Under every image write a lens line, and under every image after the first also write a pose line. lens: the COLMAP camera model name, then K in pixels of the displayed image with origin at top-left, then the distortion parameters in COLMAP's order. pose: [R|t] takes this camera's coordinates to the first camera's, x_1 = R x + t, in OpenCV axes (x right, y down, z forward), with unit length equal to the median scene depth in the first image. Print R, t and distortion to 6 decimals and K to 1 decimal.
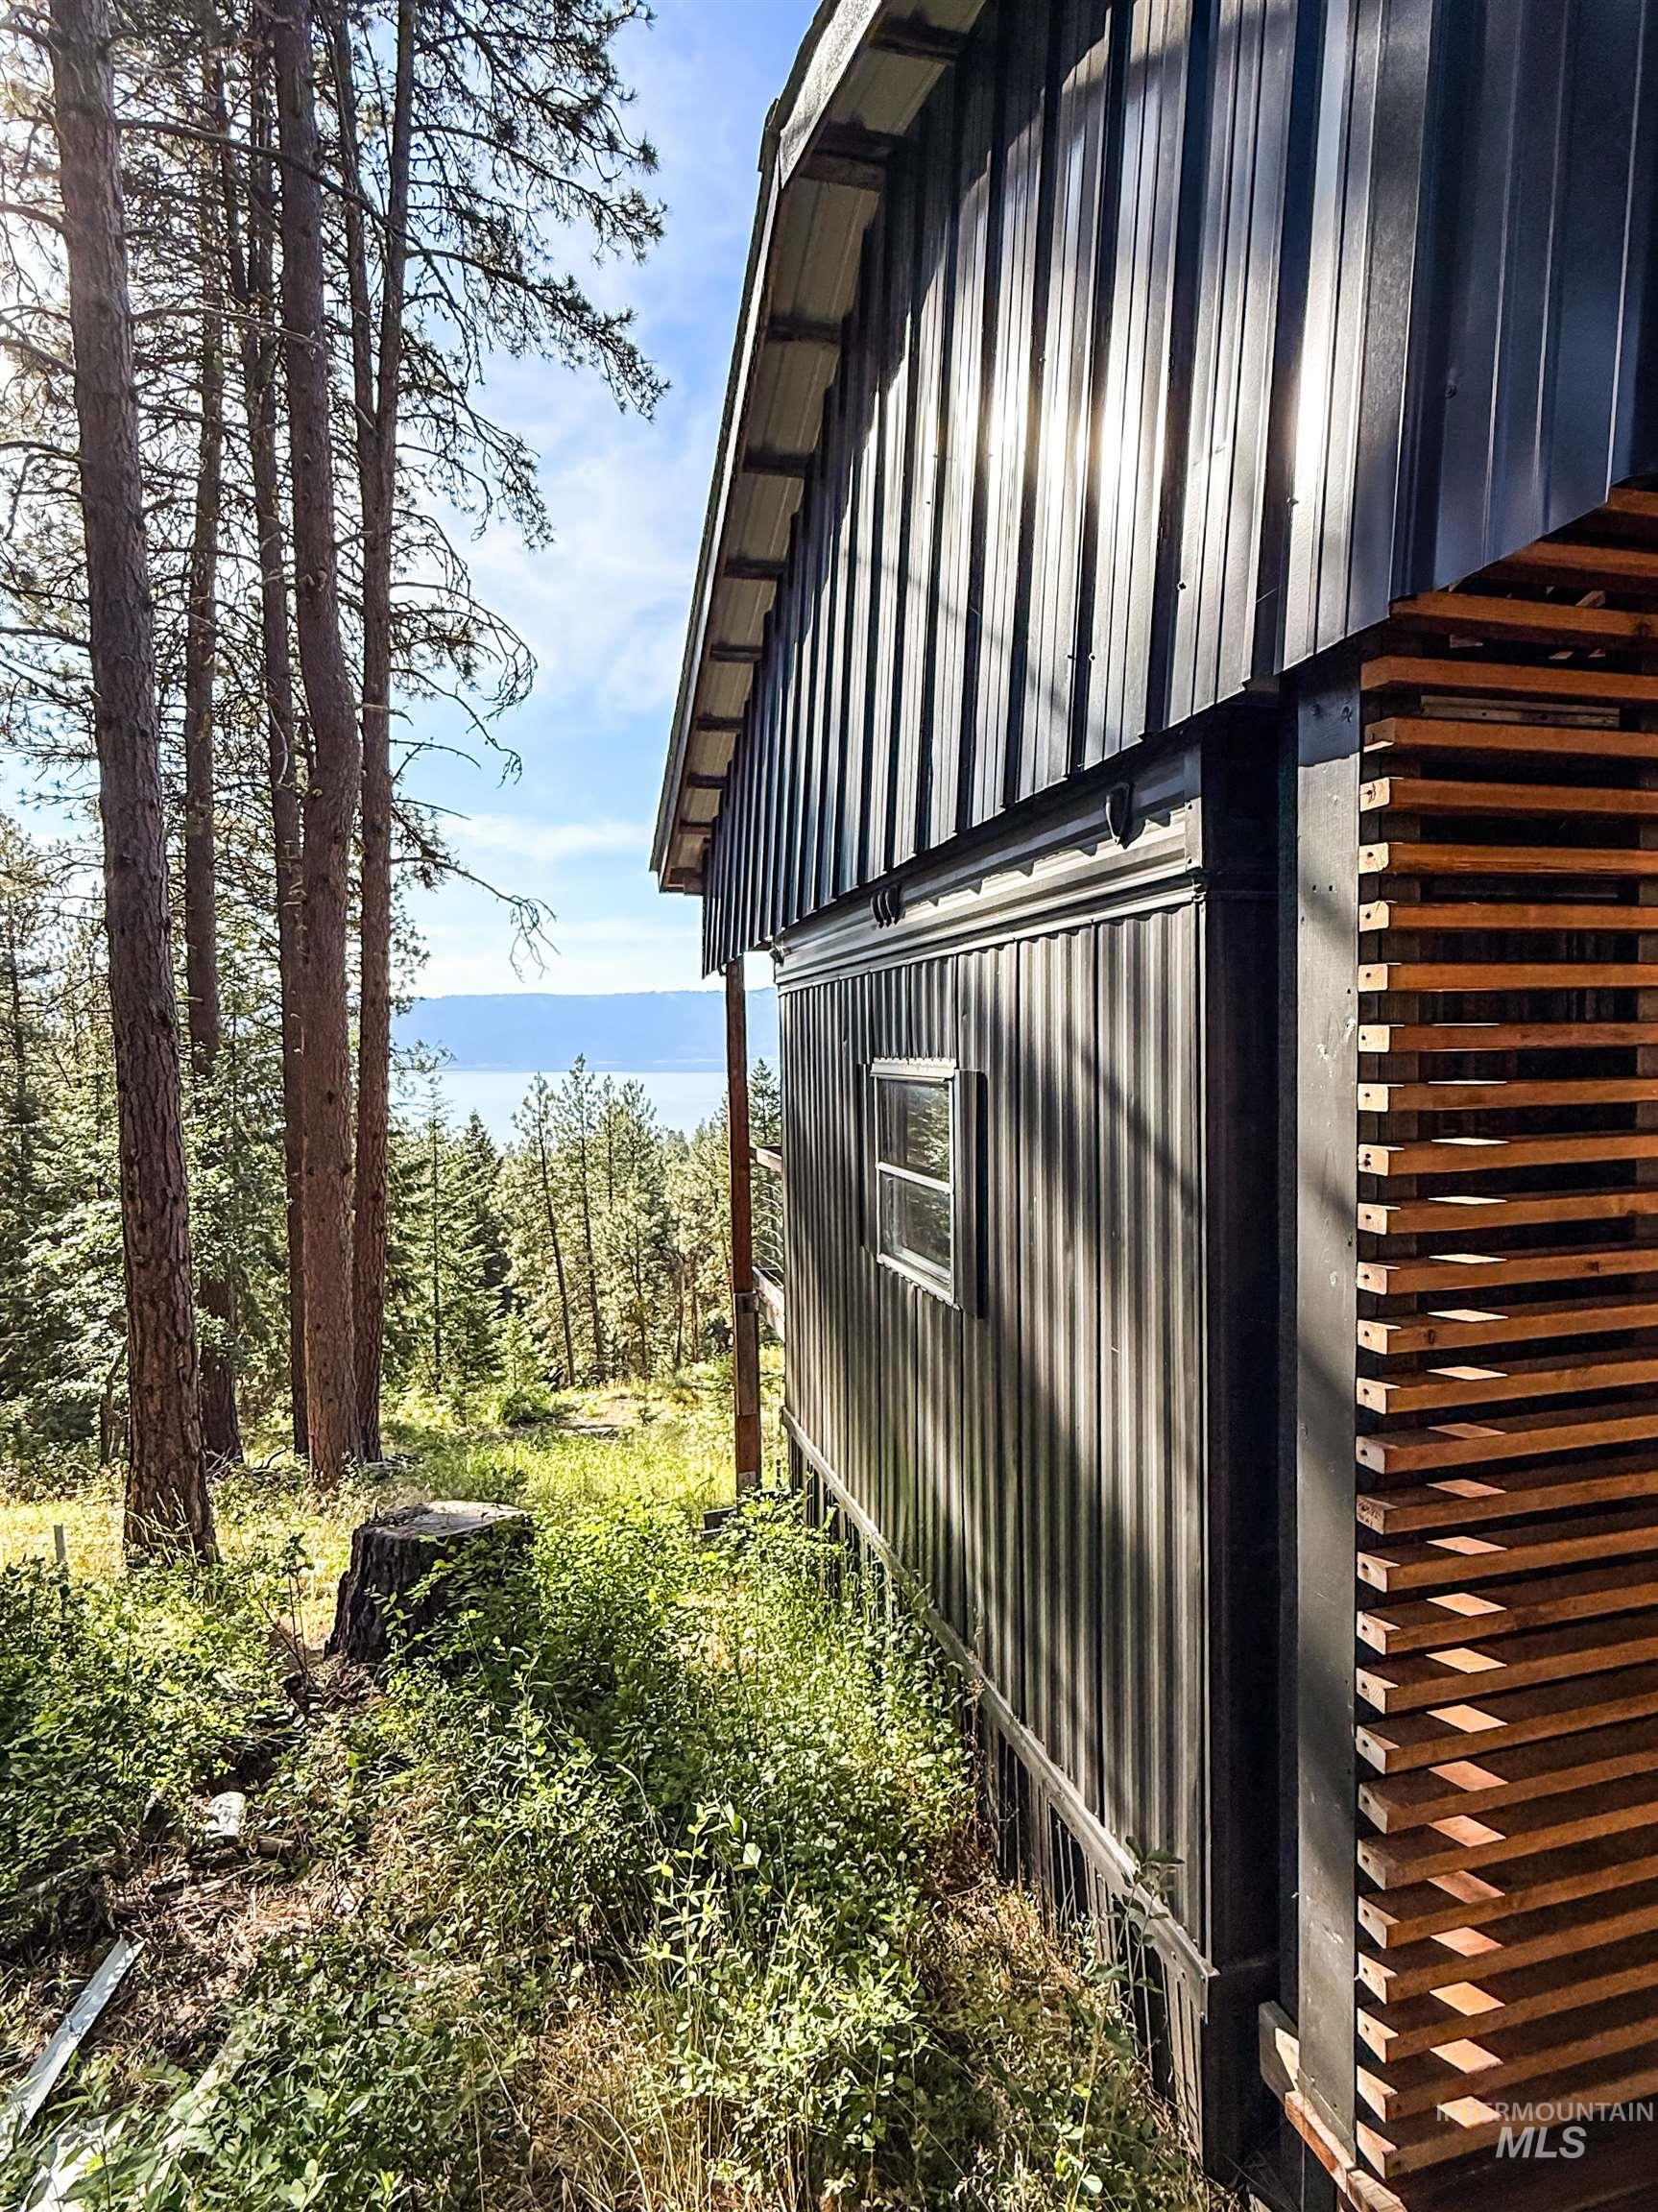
lens RADIAL K [[1132.5, 0, 829.0], [0, 1132.5, 1106.0], [0, 0, 1]] dist [0.000305, 0.000168]
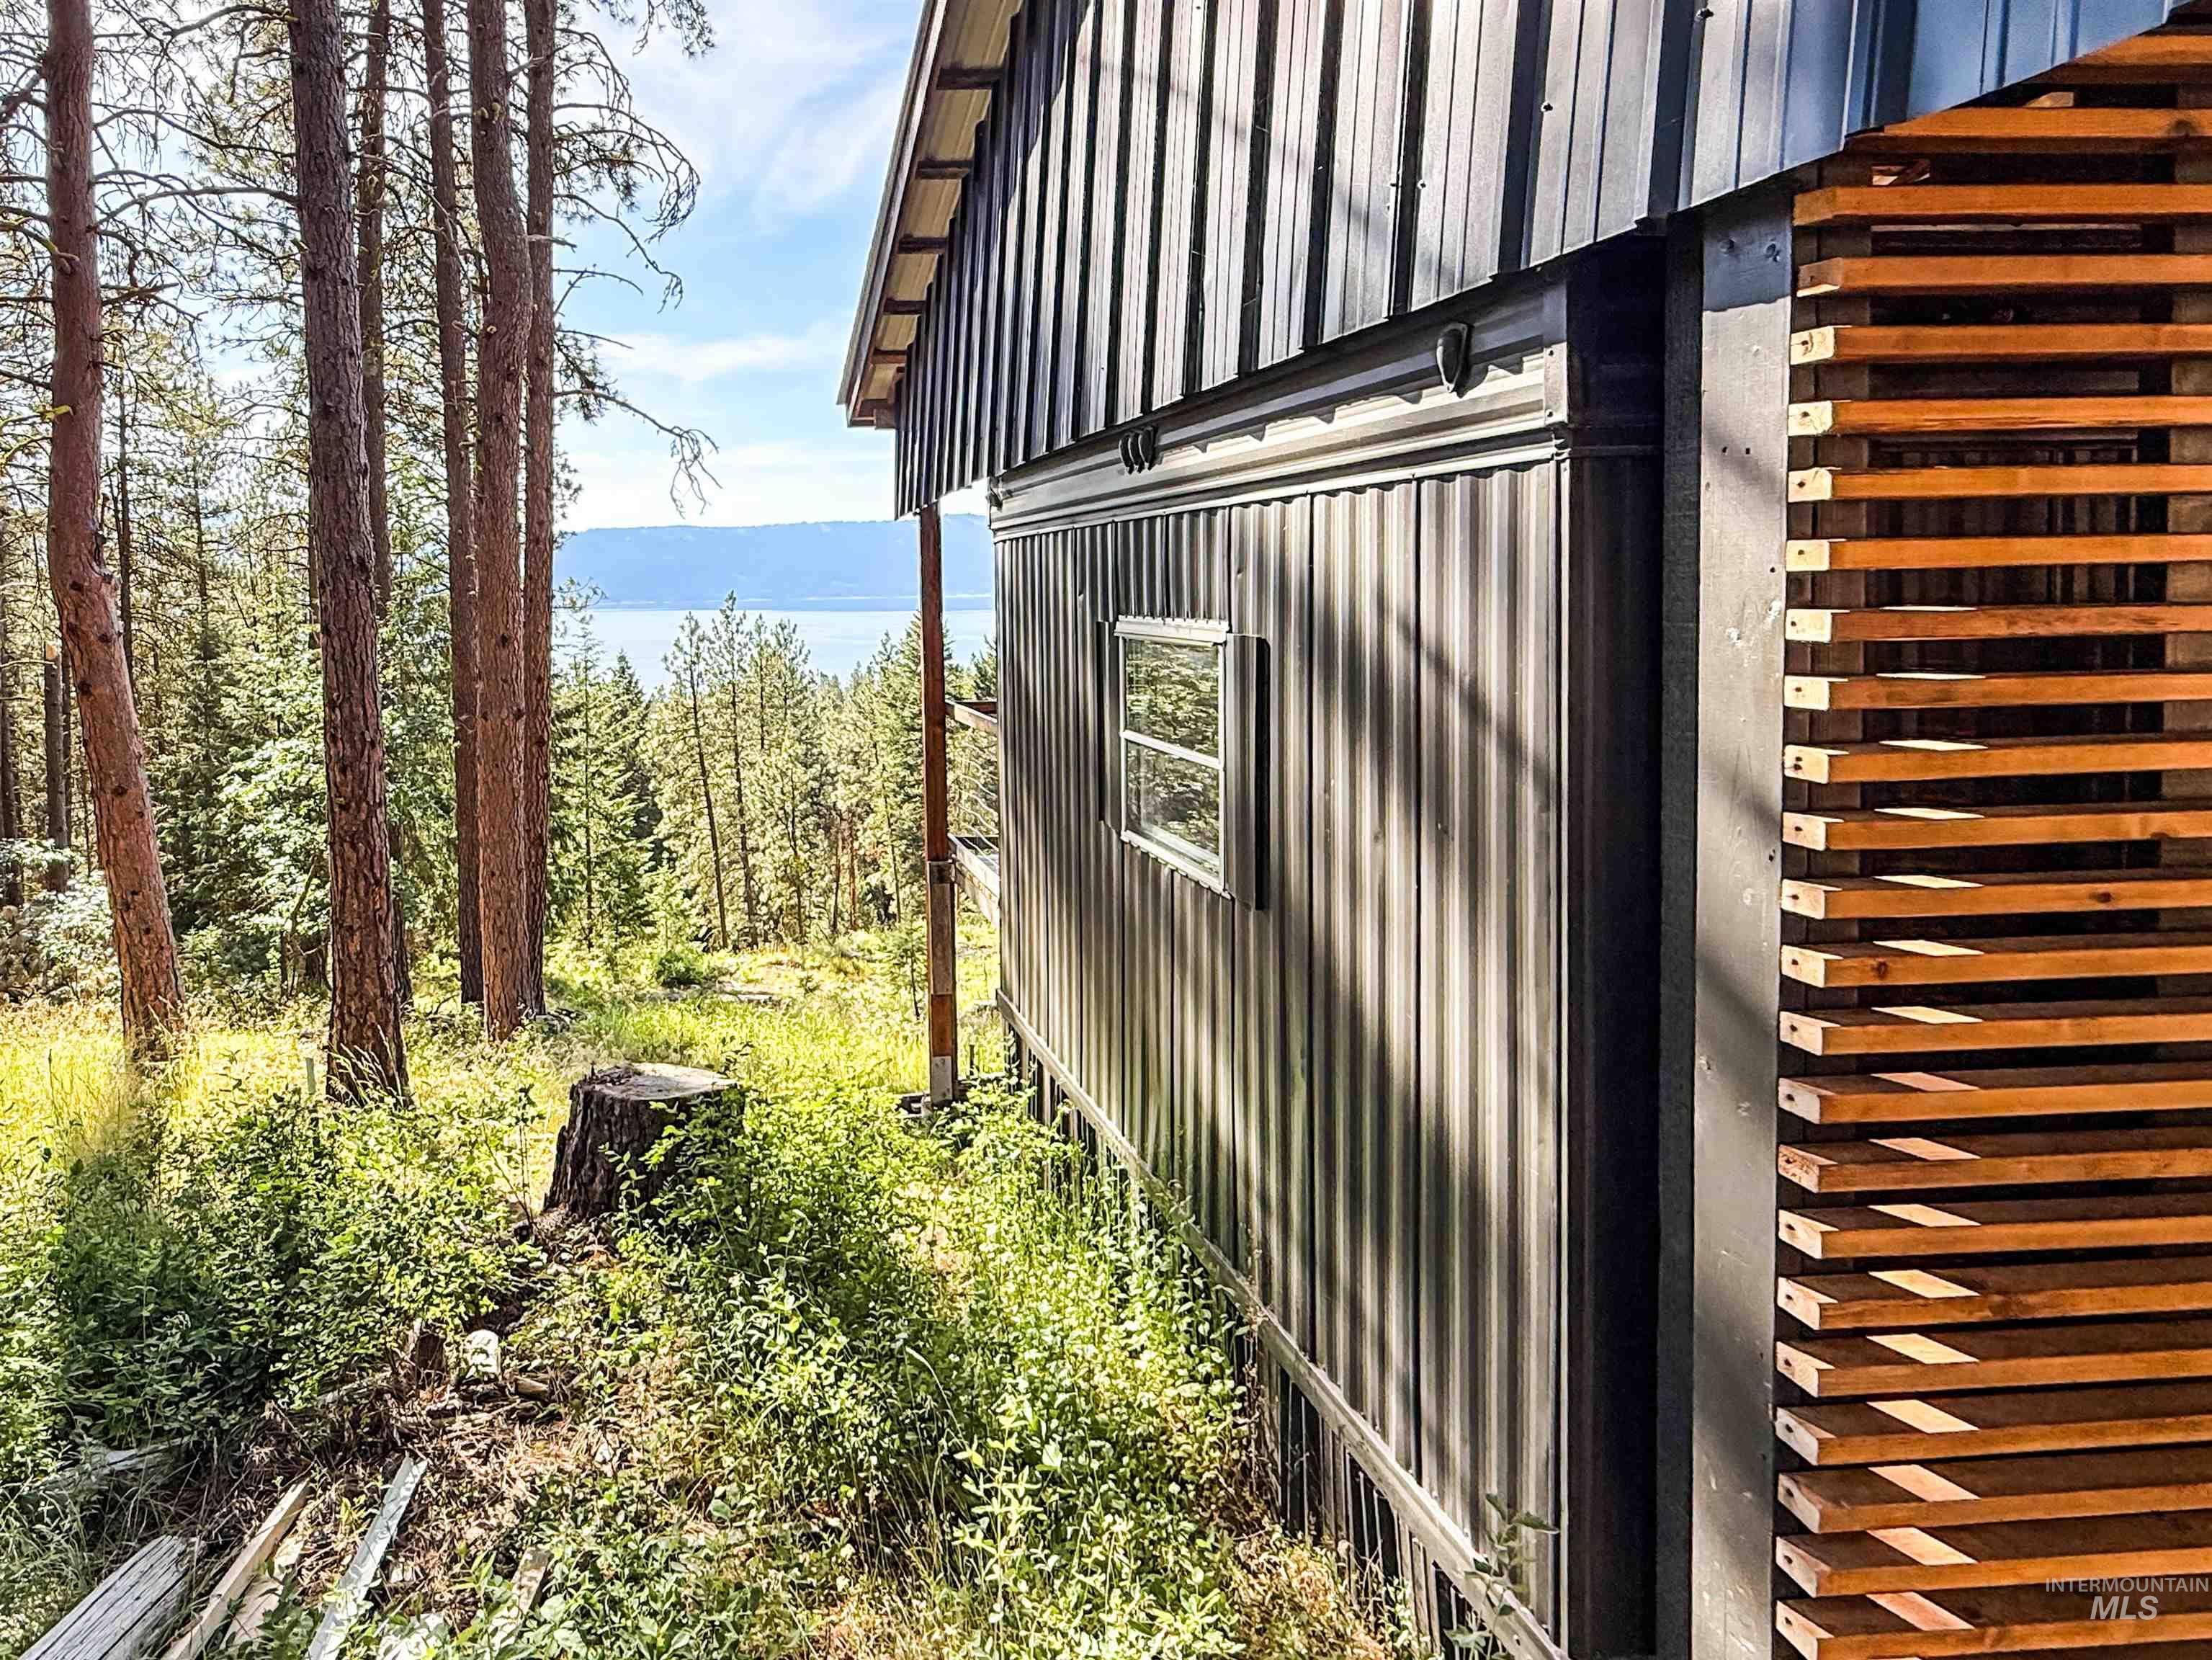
lens RADIAL K [[1050.7, 0, 1103.5], [0, 1050.7, 733.1], [0, 0, 1]] dist [0.000229, 0.000108]
pose [[0.979197, 0.011673, -0.202577, 0.201500], [-0.011609, 0.999931, 0.001506, 0.051394], [0.202581, 0.000877, 0.979265, 0.168965]]
